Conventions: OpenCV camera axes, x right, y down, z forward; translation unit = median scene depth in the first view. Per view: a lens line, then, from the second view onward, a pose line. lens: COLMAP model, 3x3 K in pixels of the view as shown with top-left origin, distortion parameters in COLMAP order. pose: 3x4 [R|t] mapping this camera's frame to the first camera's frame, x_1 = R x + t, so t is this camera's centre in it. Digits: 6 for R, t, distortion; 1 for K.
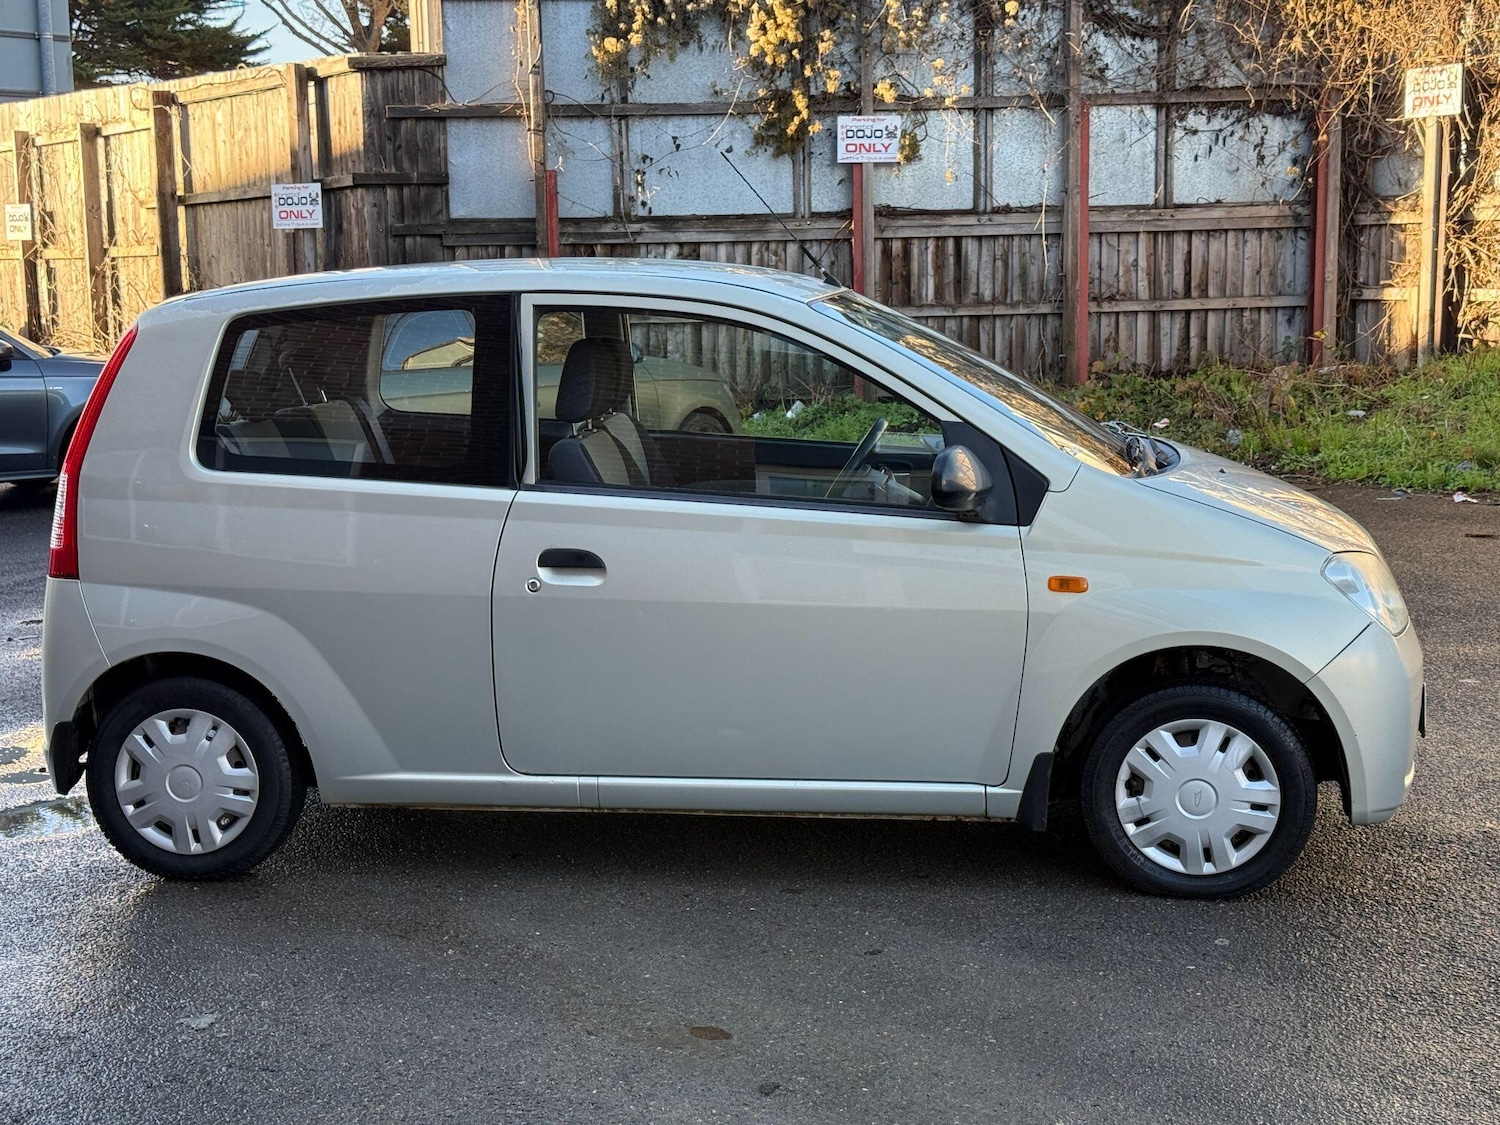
lens RADIAL K [[2075.7, 0, 747.3], [0, 2075.7, 457.4], [0, 0, 1]] dist [0.240026, -0.527343]
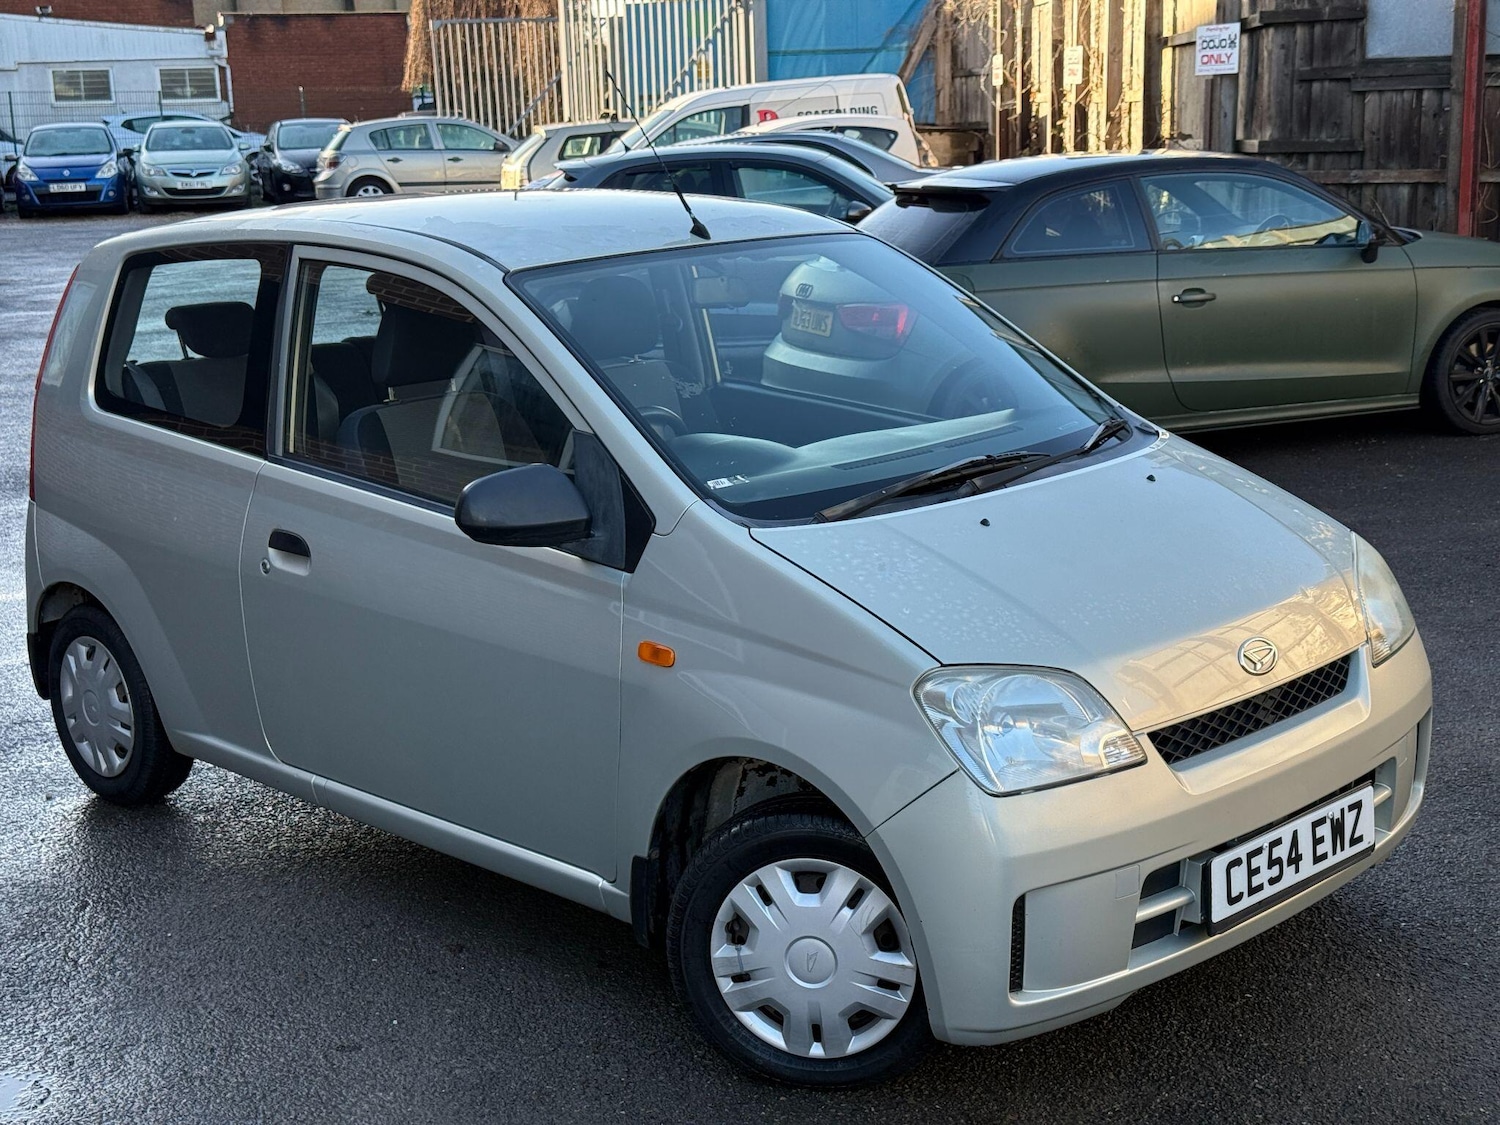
lens RADIAL K [[2095.1, 0, 765.7], [0, 2095.1, 554.3], [0, 0, 1]] dist [0.193753, -0.478841]
pose [[0.828735, 0.107898, -0.549142, 0.171874], [-0.037019, 0.989658, 0.138585, -0.024662], [0.558416, -0.094521, 0.824159, 0.110952]]
